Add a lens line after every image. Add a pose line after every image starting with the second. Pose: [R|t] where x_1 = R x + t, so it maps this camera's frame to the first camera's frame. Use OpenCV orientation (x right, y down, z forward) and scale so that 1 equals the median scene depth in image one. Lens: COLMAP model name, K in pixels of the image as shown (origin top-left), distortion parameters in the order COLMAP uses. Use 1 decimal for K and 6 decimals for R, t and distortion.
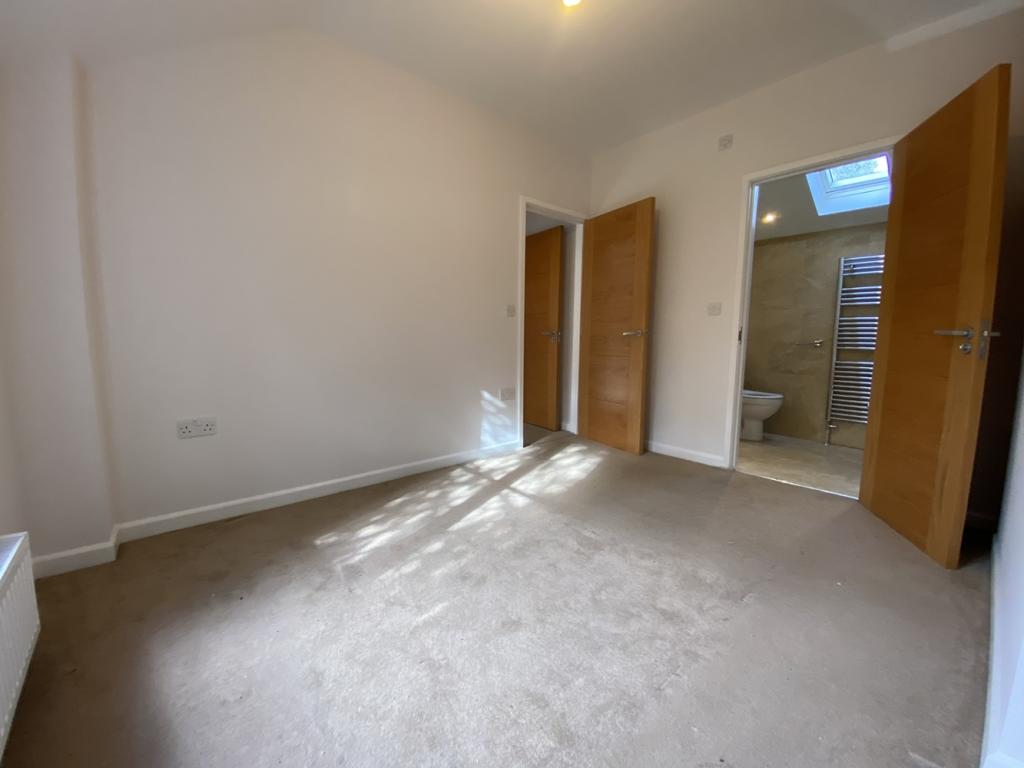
lens RADIAL K [[414.6, 0, 505.6], [0, 414.6, 383.5], [0, 0, 1]] dist [0.000011, -0.009338]
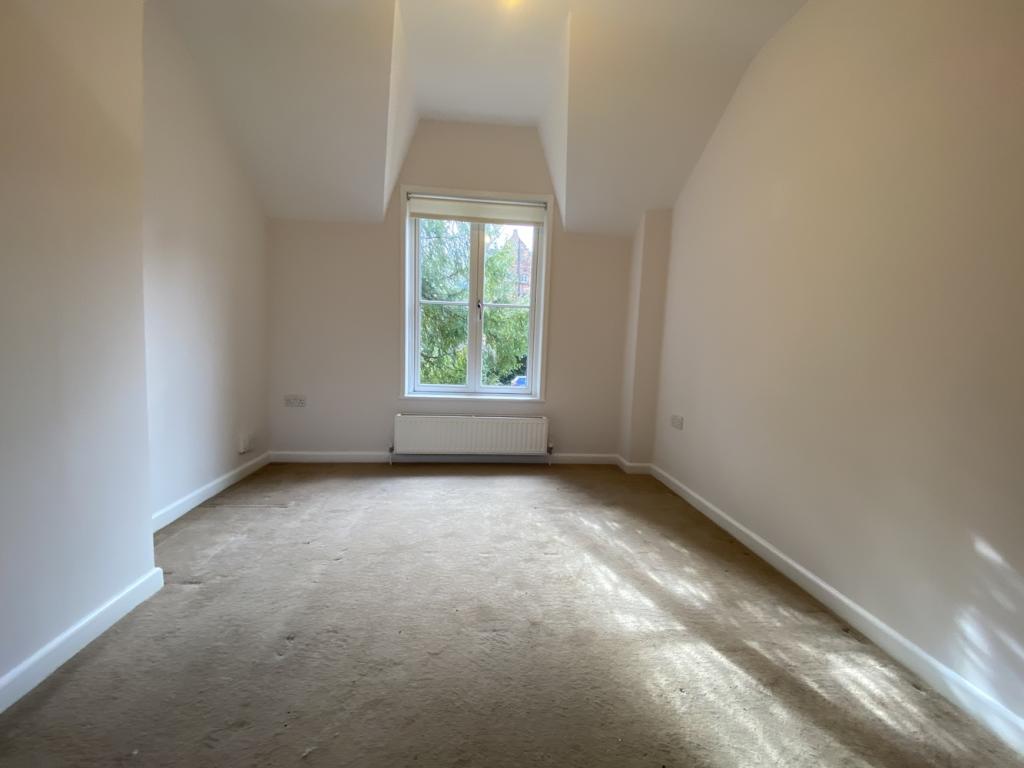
lens RADIAL K [[414.6, 0, 510.7], [0, 414.6, 388.7], [0, 0, 1]] dist [0.000011, -0.009338]
pose [[-0.591859, 0.078227, -0.802237, 0.675799], [-0.117855, 0.976185, 0.182137, -0.180020], [0.797379, 0.202347, -0.568544, 1.213416]]
